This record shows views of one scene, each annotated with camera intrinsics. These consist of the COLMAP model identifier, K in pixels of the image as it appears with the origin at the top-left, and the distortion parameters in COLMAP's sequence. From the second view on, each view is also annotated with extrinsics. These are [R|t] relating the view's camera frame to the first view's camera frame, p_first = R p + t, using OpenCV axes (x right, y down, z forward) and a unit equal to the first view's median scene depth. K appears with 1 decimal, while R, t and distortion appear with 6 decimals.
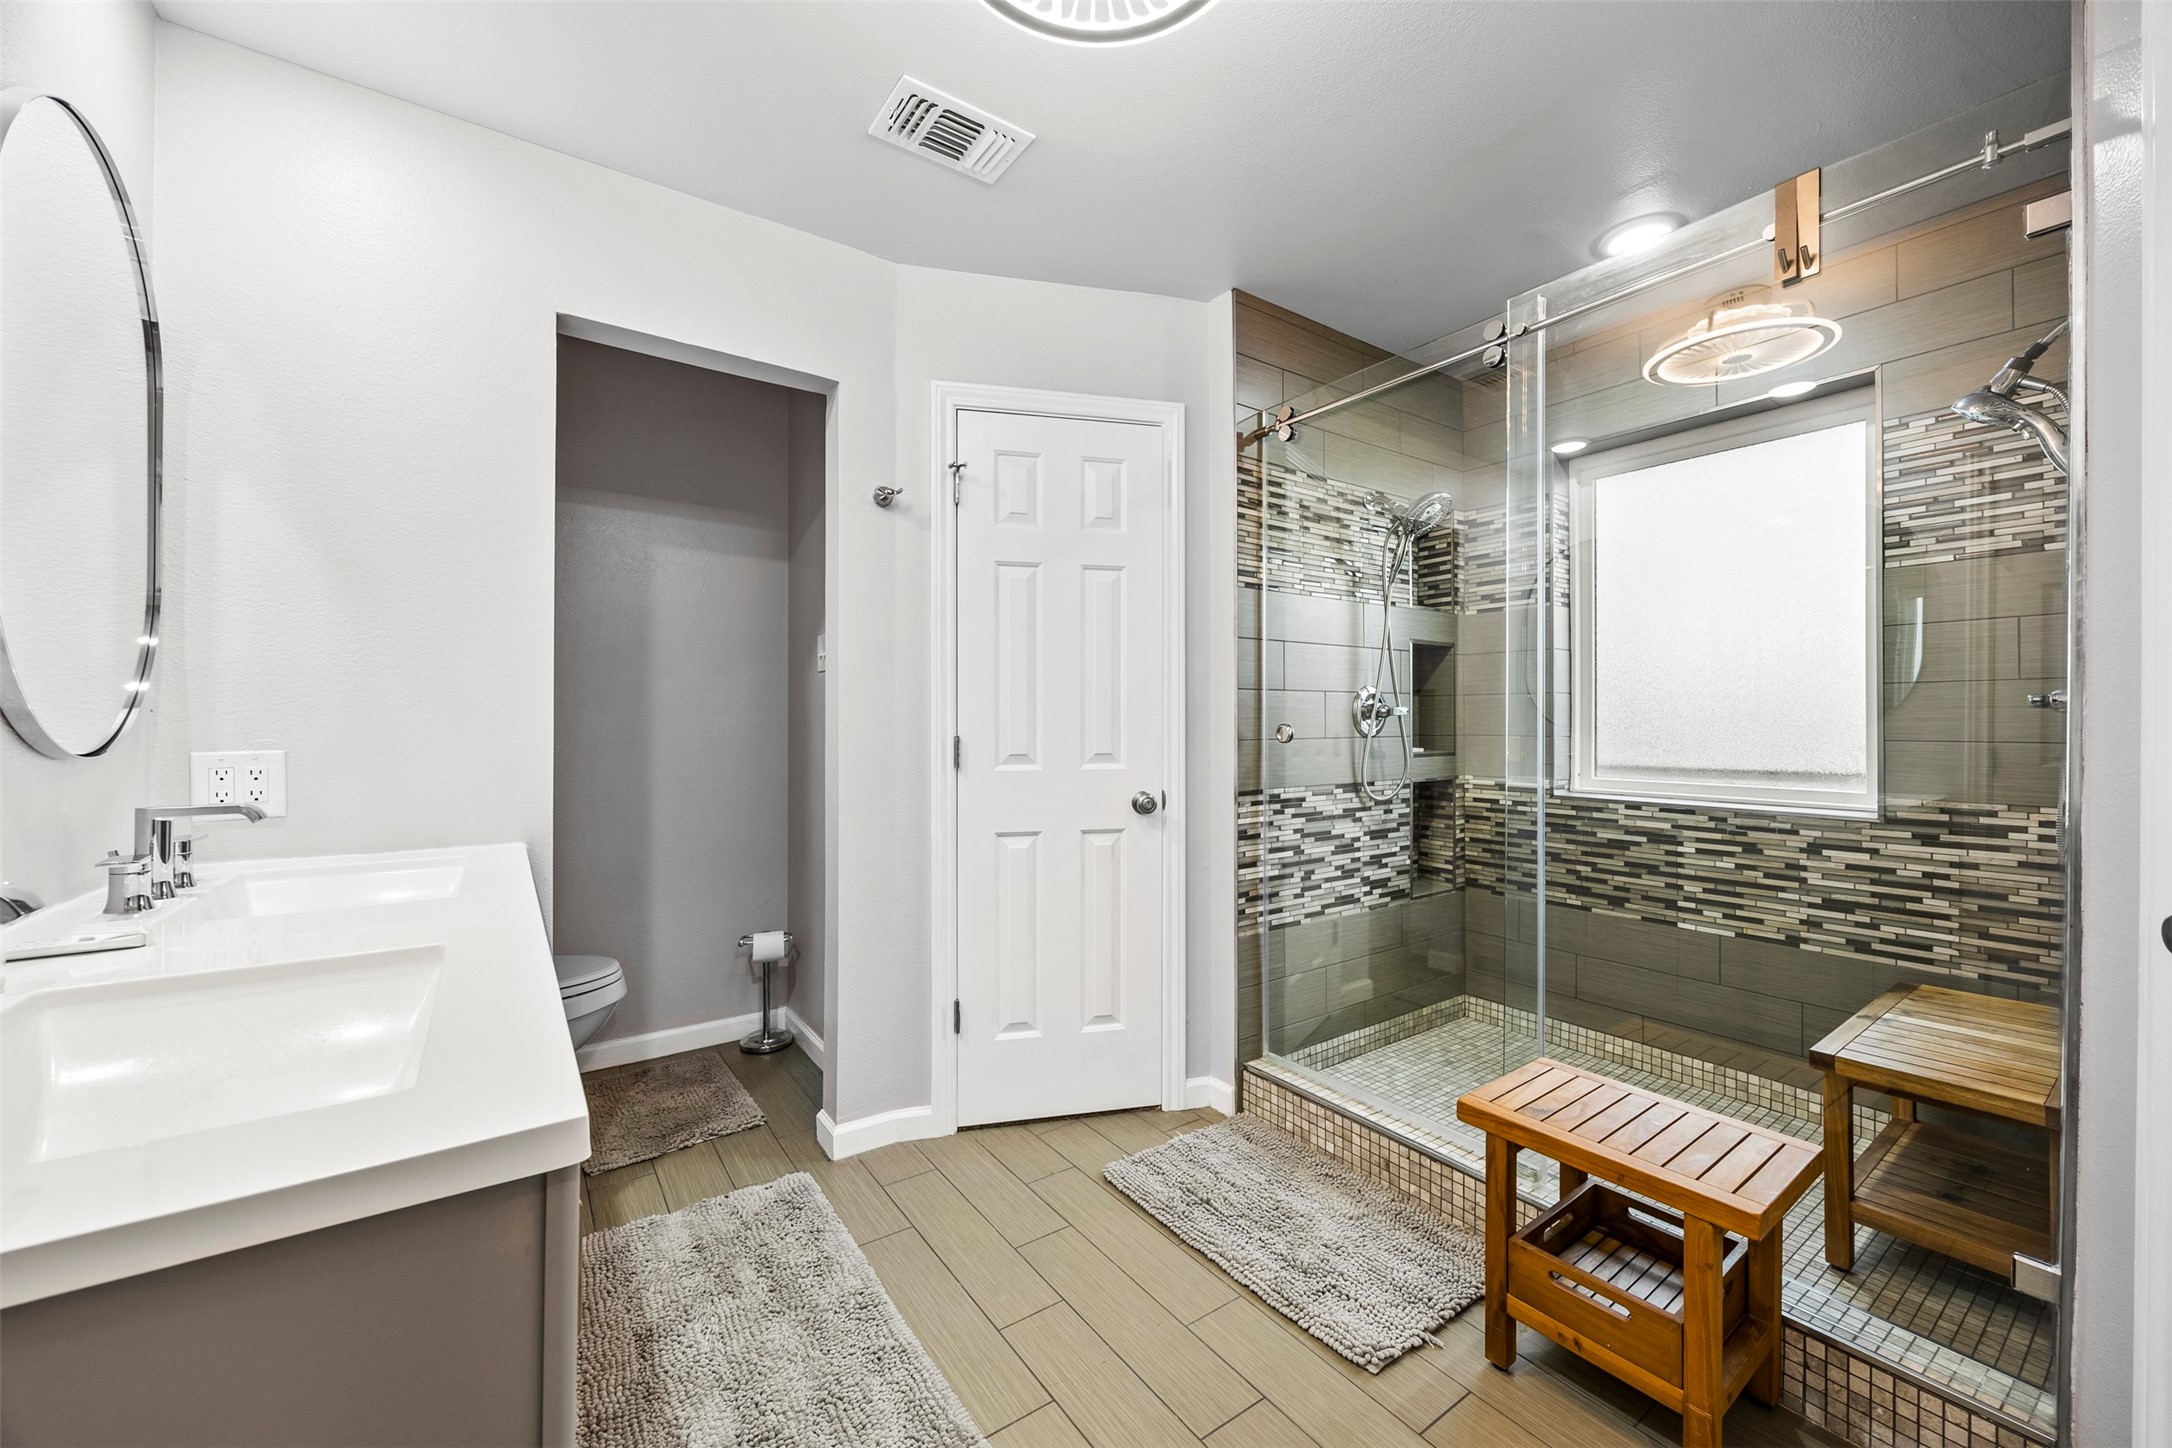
lens RADIAL K [[840.2, 0, 1096.2], [0, 840.2, 720.7], [0, 0, 1]] dist [-0.003778, 0.000077]
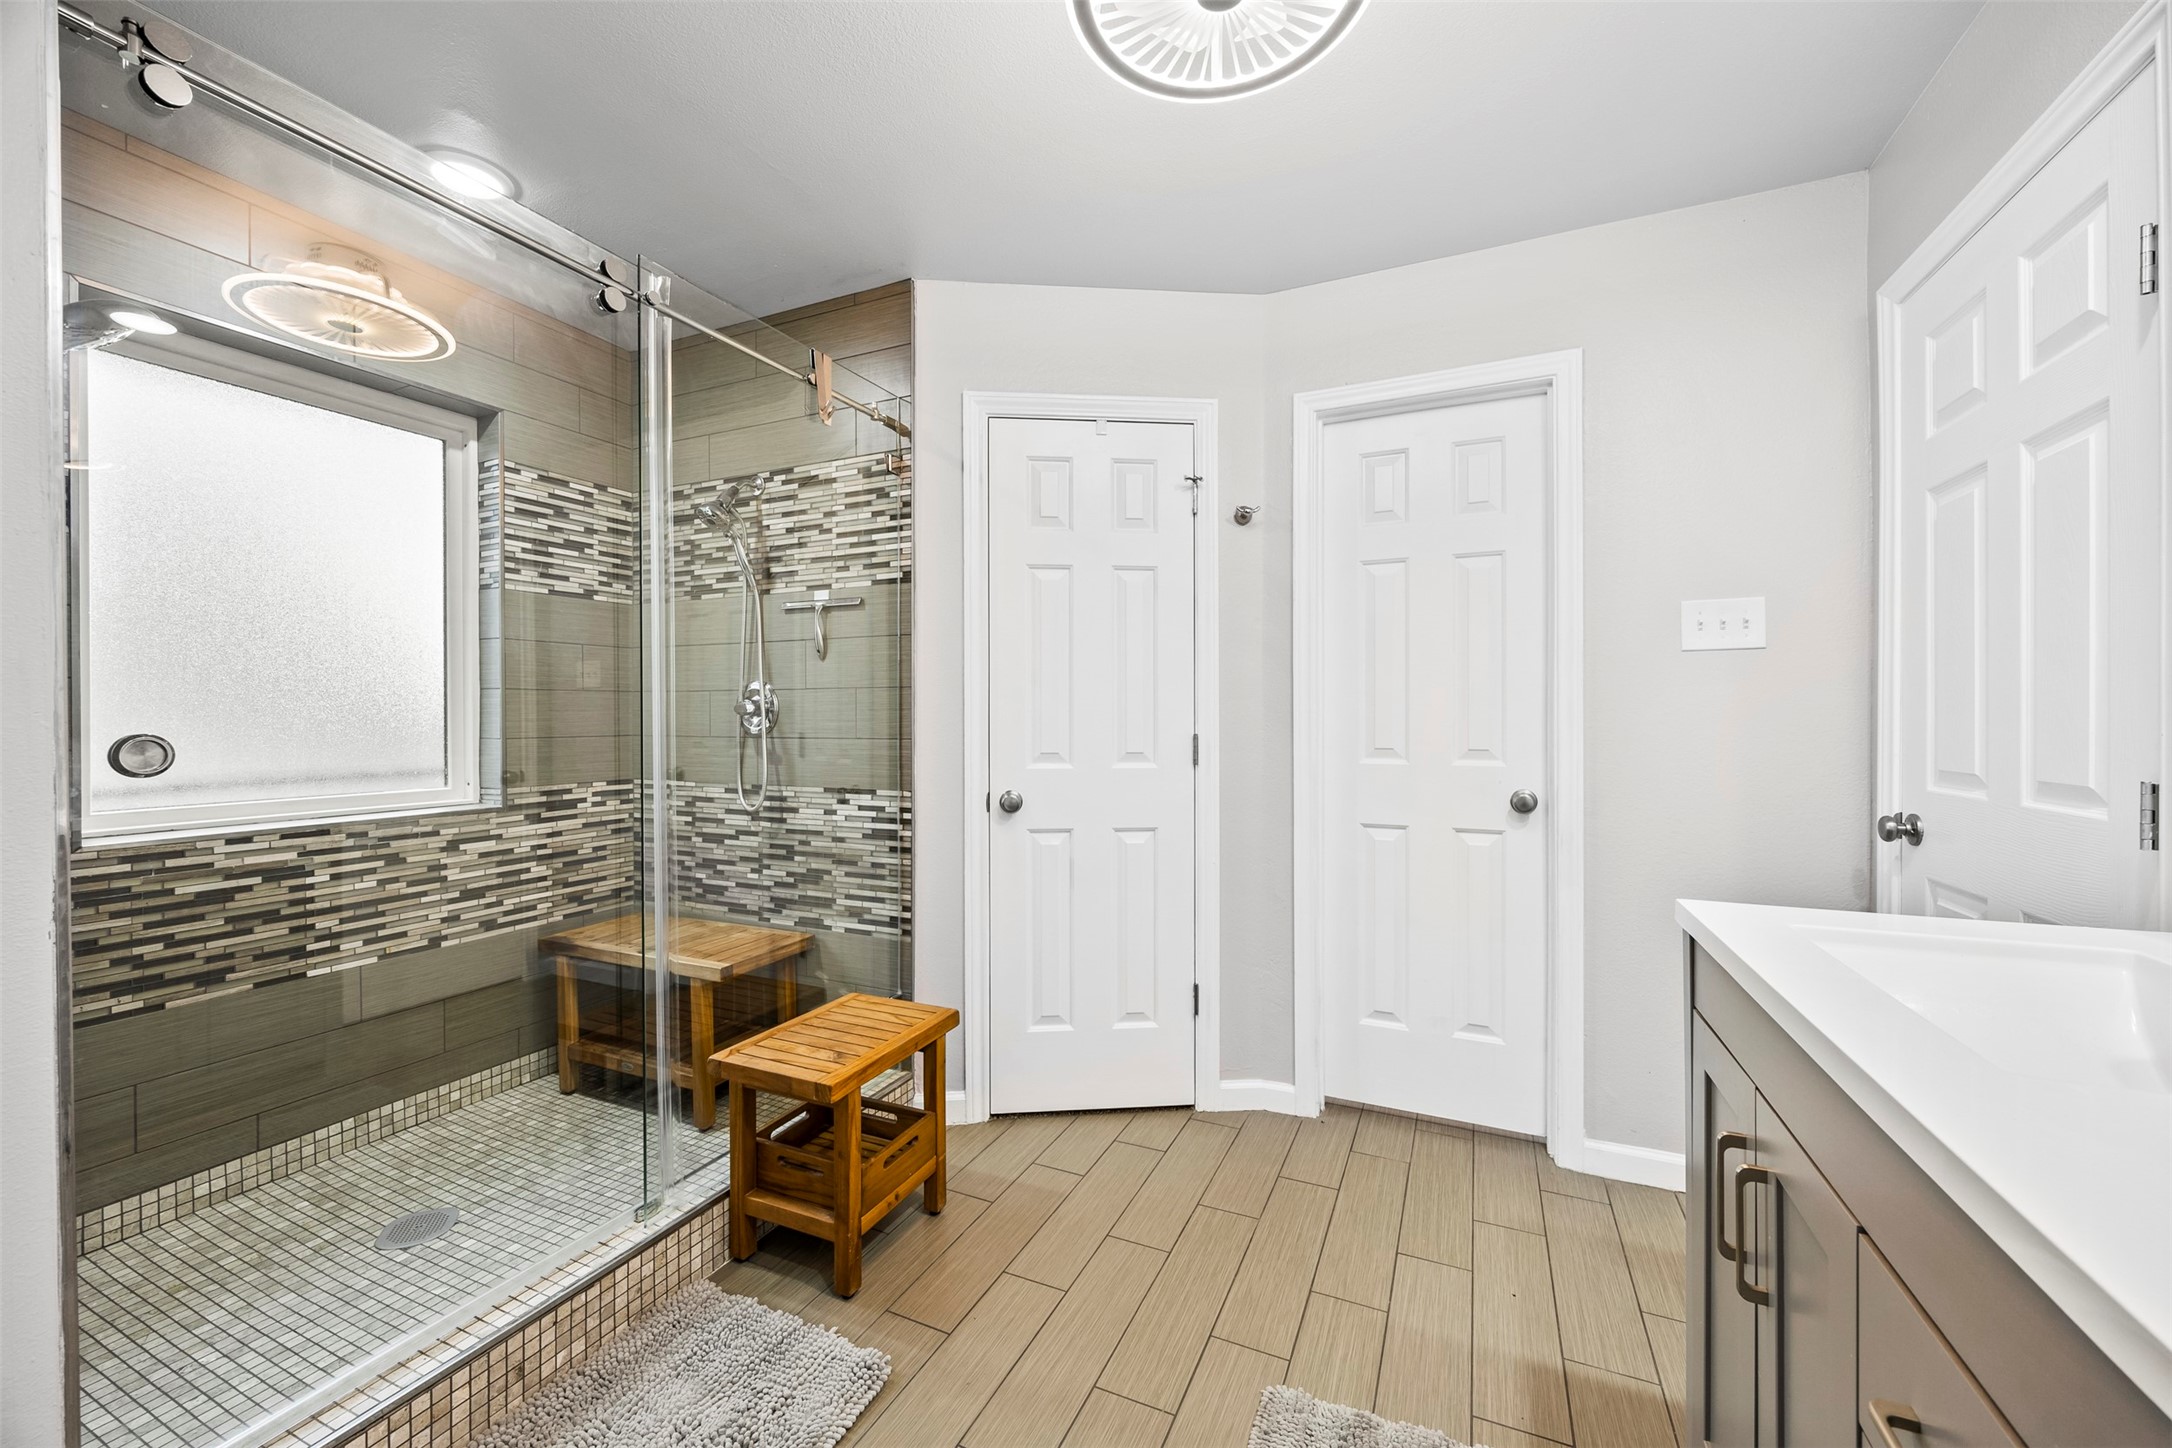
lens RADIAL K [[840.2, 0, 1085.6], [0, 840.2, 720.8], [0, 0, 1]] dist [-0.003778, 0.000077]
pose [[-0.500954, -0.005663, 0.865455, -0.418747], [0.000524, 0.999976, 0.006846, -0.007606], [-0.865474, 0.003883, -0.500940, 0.825143]]
